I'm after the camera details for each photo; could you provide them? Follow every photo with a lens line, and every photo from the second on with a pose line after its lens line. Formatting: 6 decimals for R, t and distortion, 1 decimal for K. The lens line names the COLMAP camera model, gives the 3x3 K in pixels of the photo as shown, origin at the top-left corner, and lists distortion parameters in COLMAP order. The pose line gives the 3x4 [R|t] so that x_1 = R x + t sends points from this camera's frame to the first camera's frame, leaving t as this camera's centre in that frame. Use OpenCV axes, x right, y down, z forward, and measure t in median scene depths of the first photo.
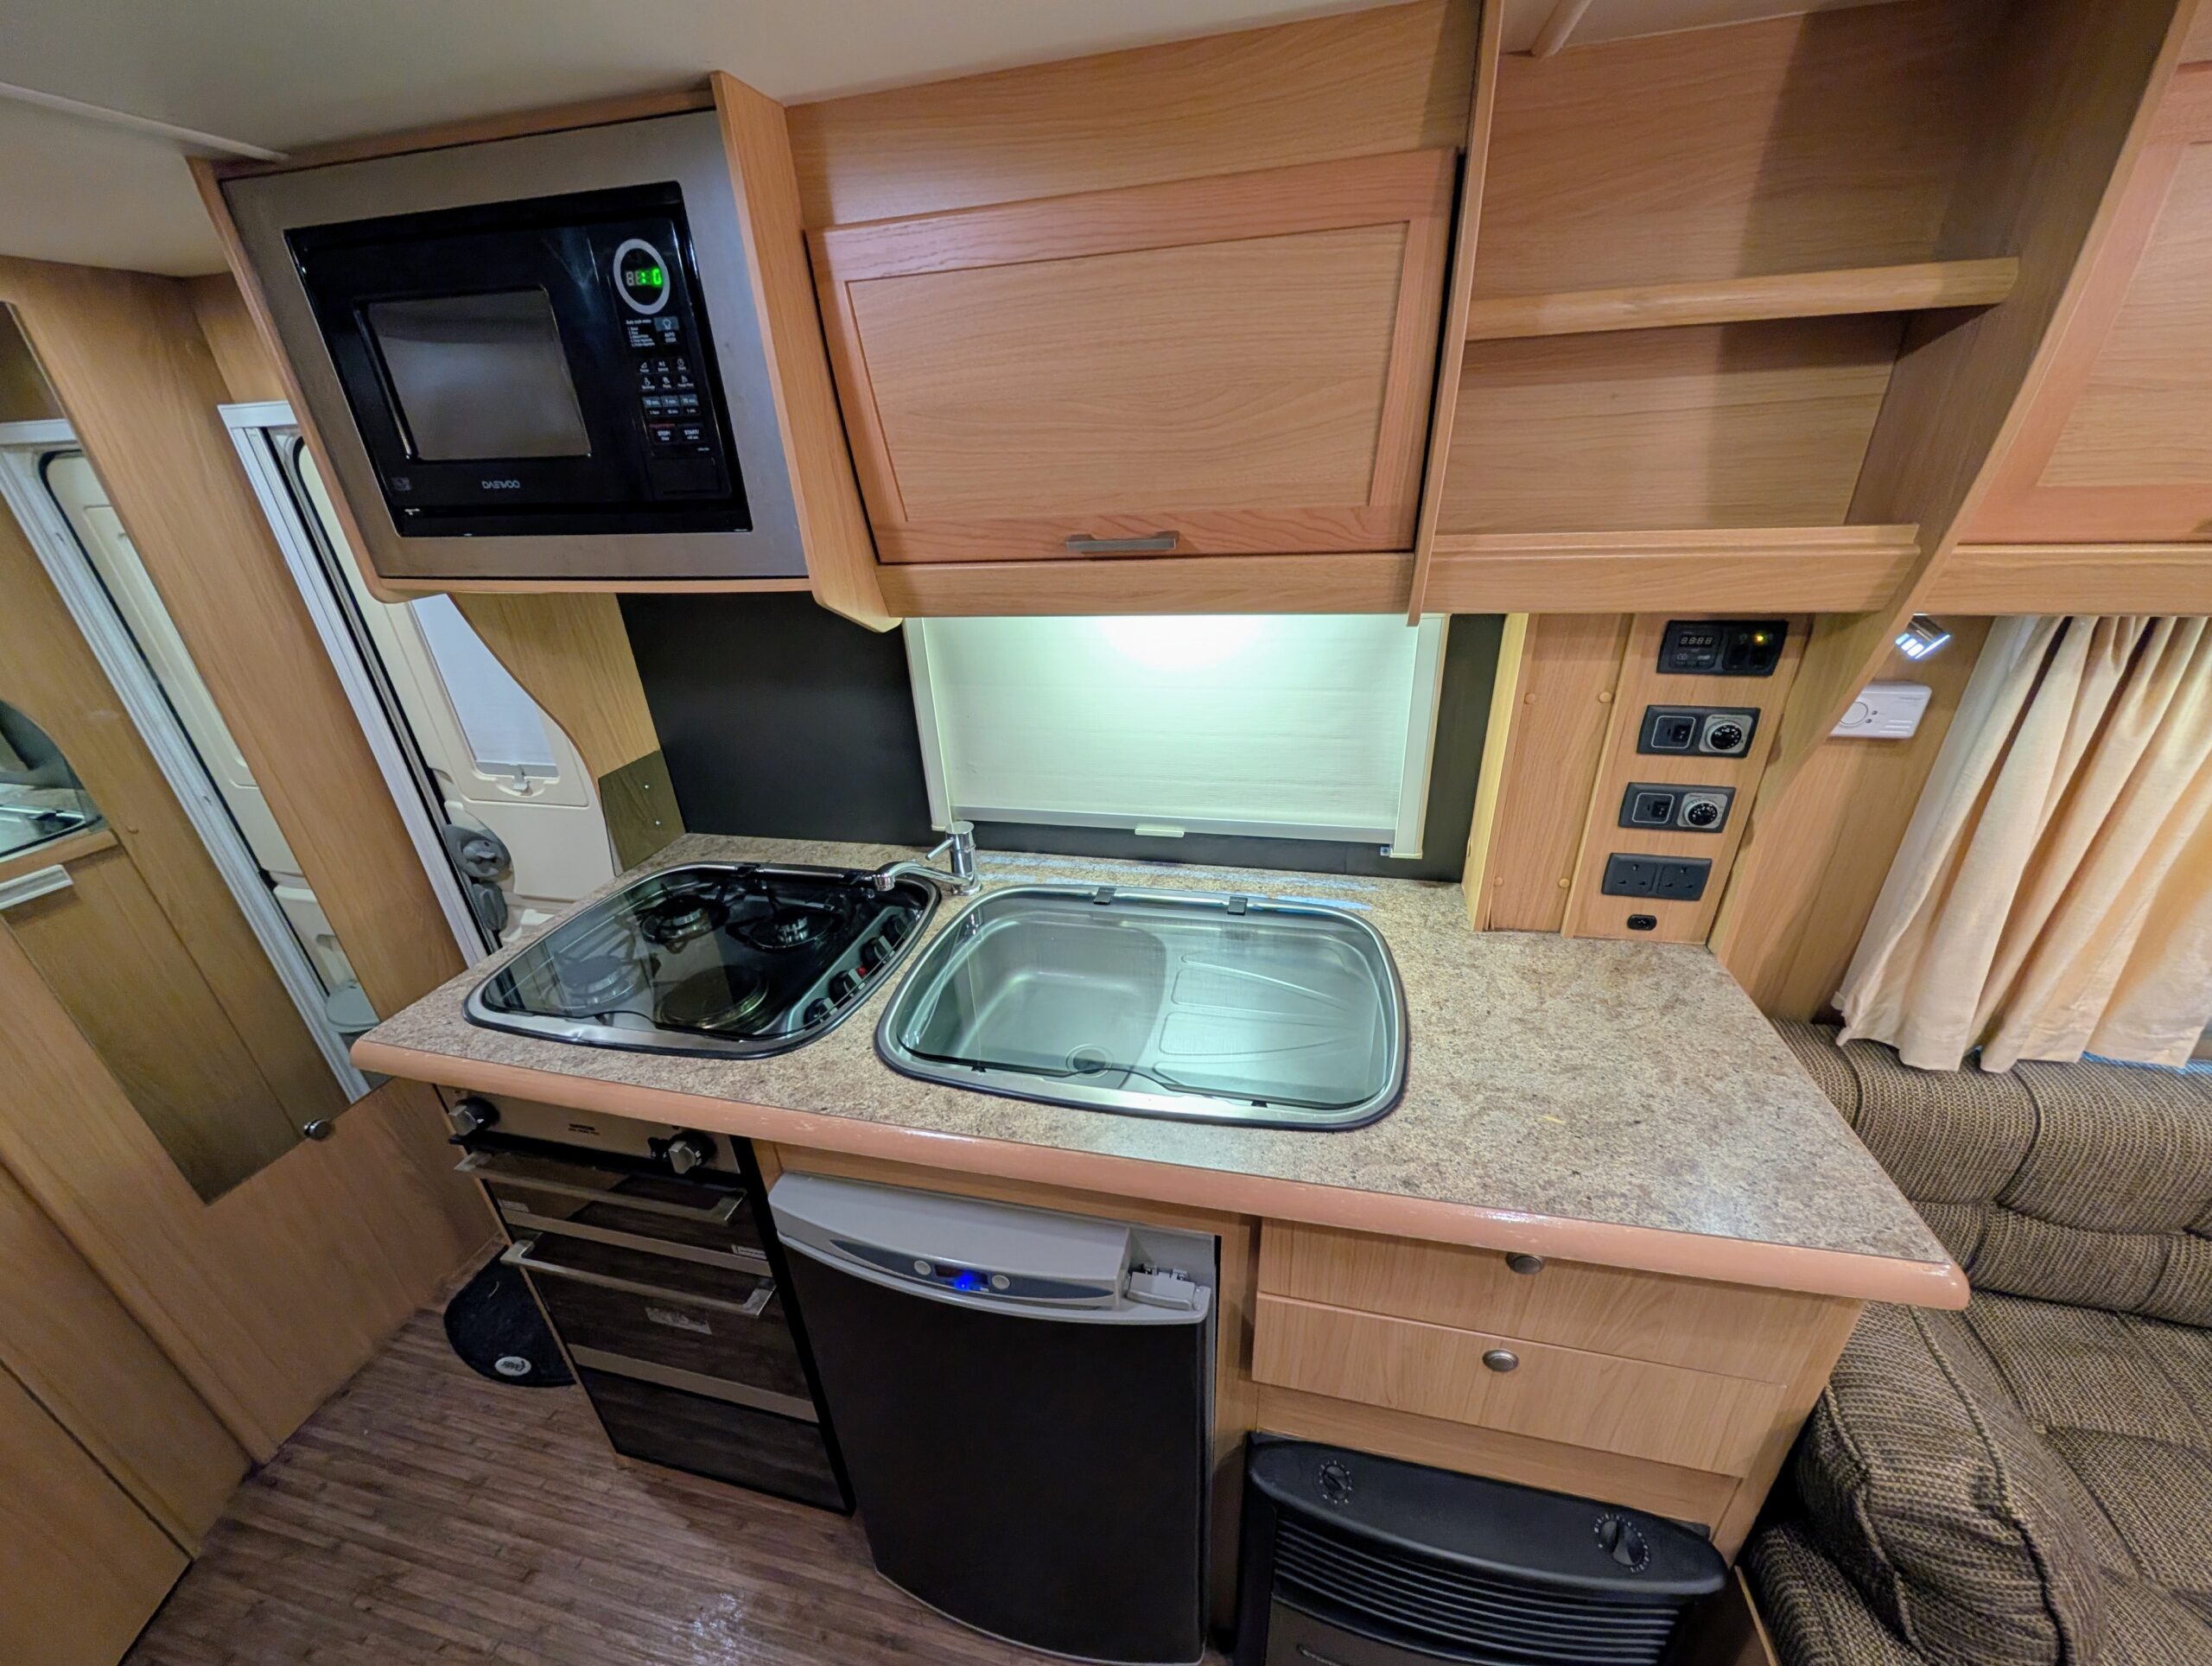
lens RADIAL K [[830.4, 0, 1114.7], [0, 830.4, 837.1], [0, 0, 1]] dist [-0.000897, 0.000312]
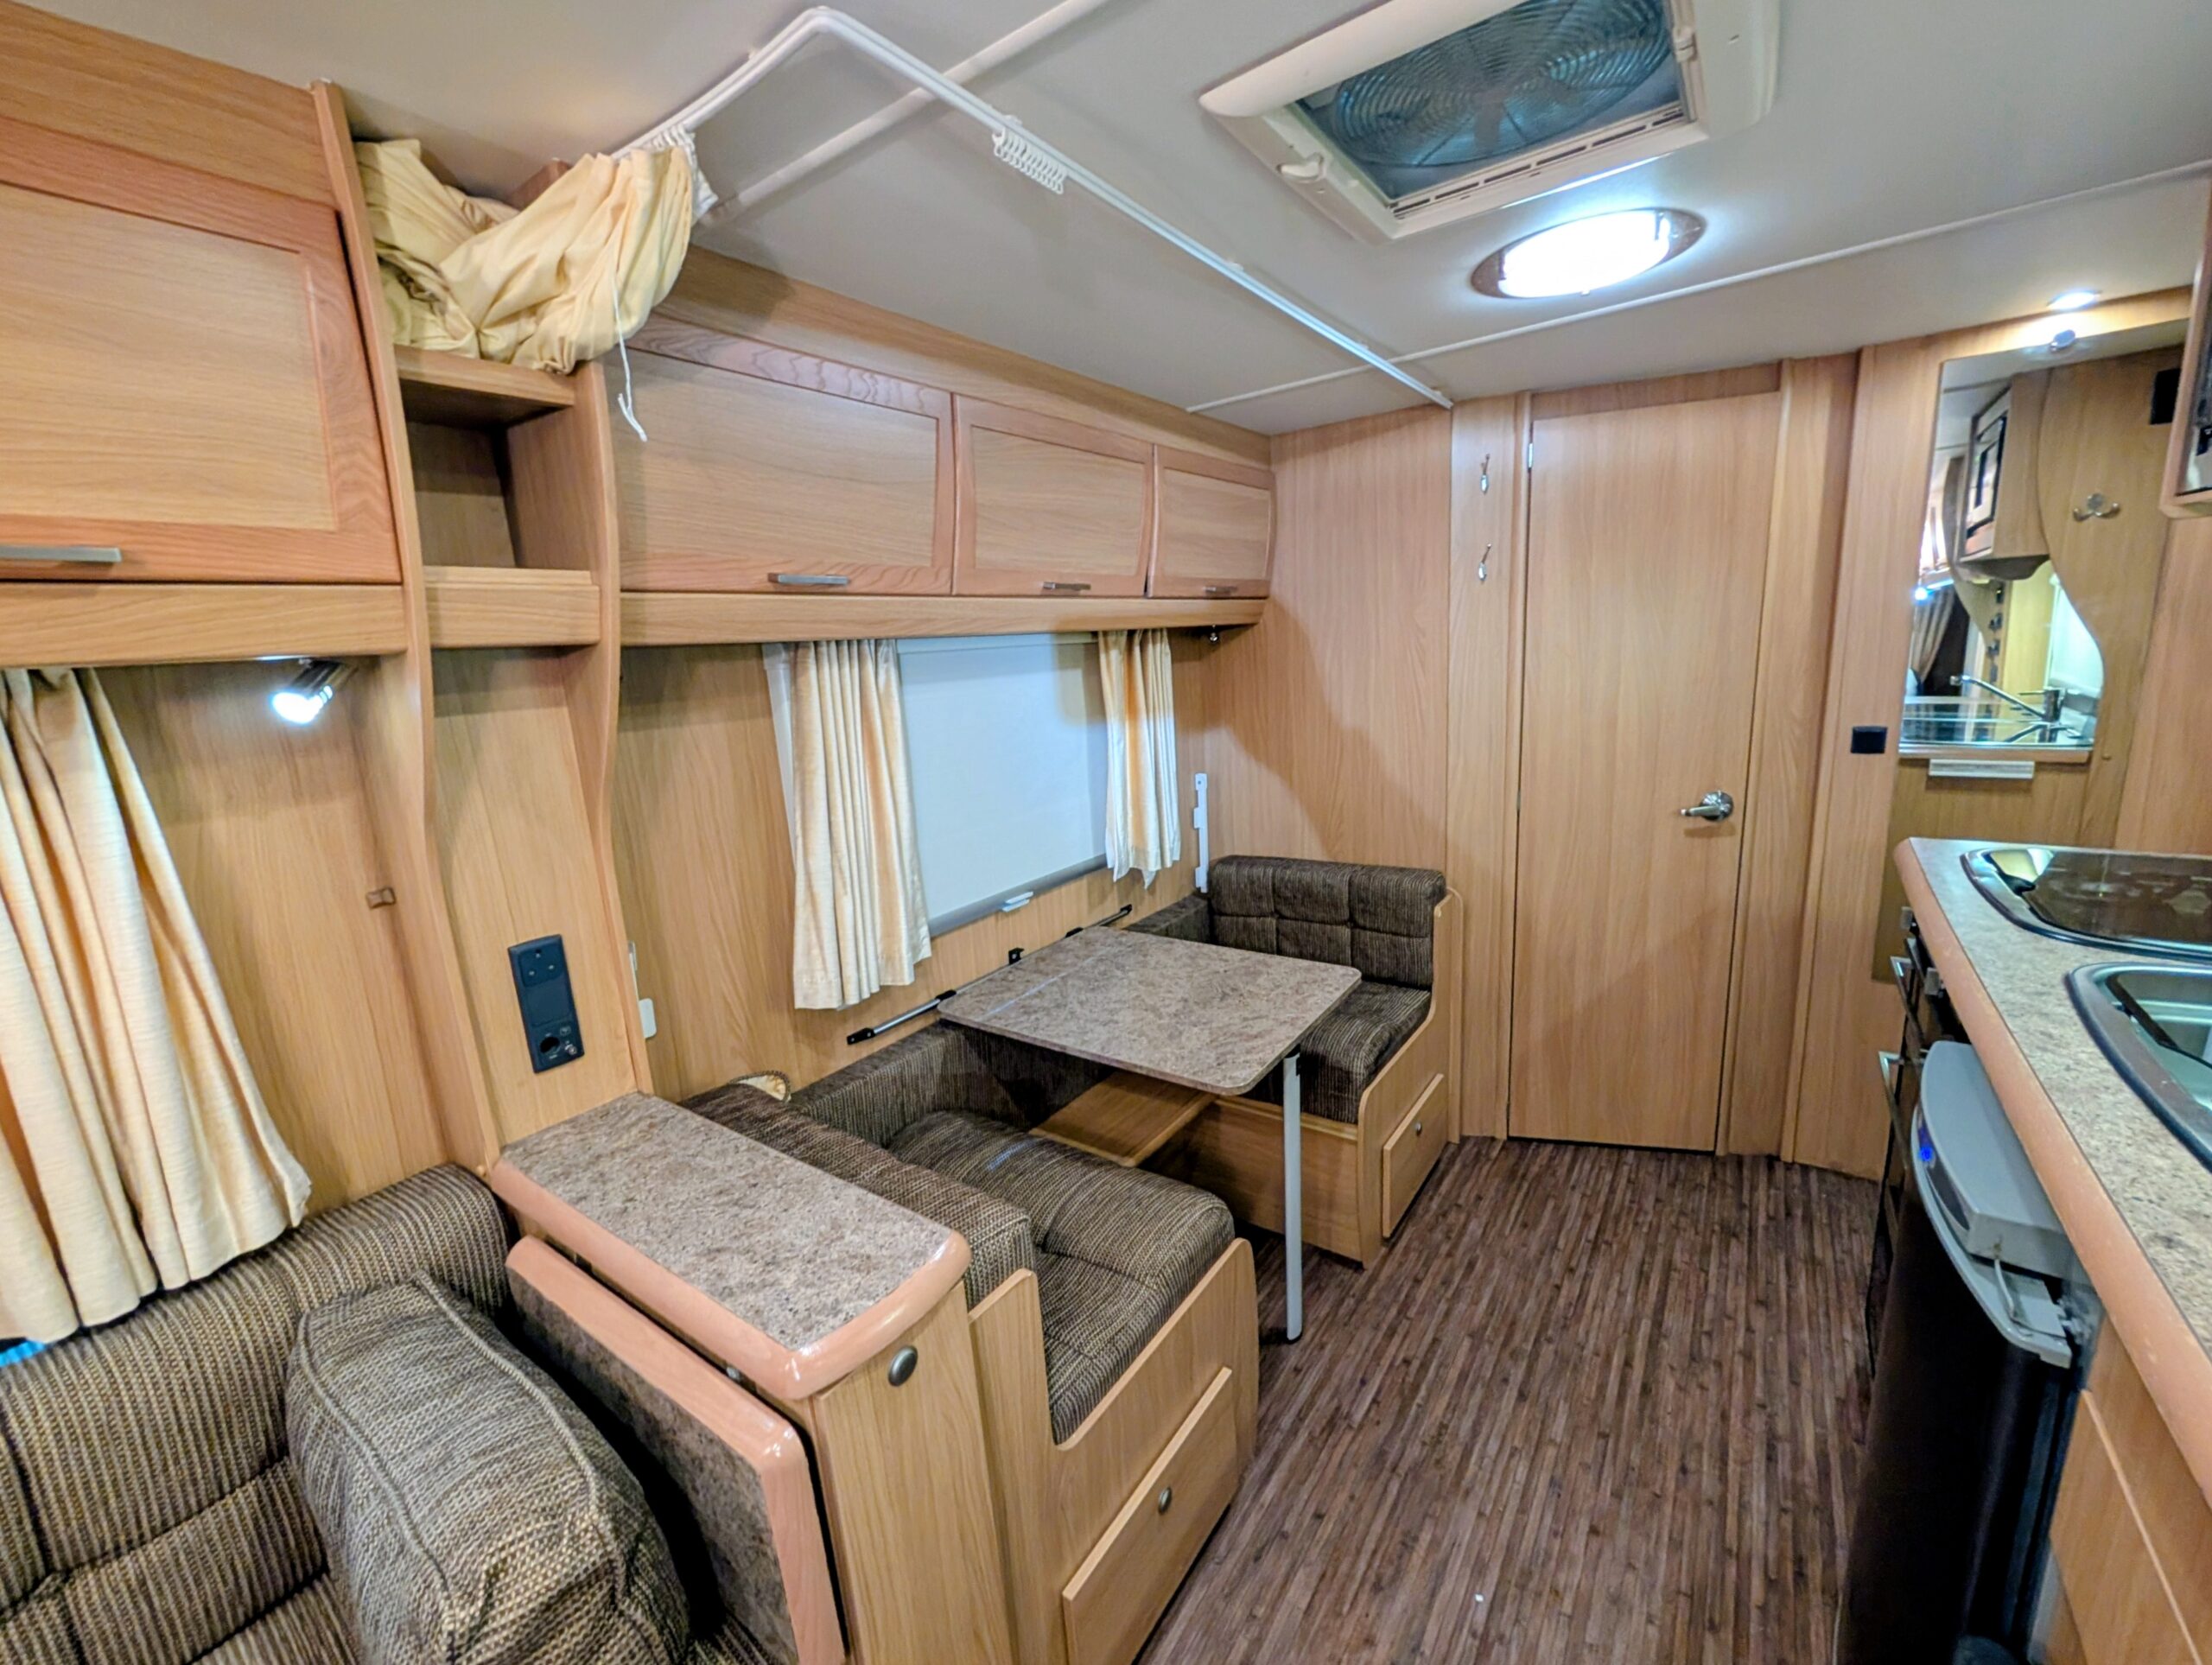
lens RADIAL K [[898.9, 0, 1102.0], [0, 898.9, 833.7], [0, 0, 1]] dist [0.000321, -0.000290]
pose [[-0.381102, 0.255079, -0.888648, 0.895417], [-0.325220, 0.862768, 0.387123, 0.094771], [0.865444, 0.436540, -0.245846, 0.204268]]
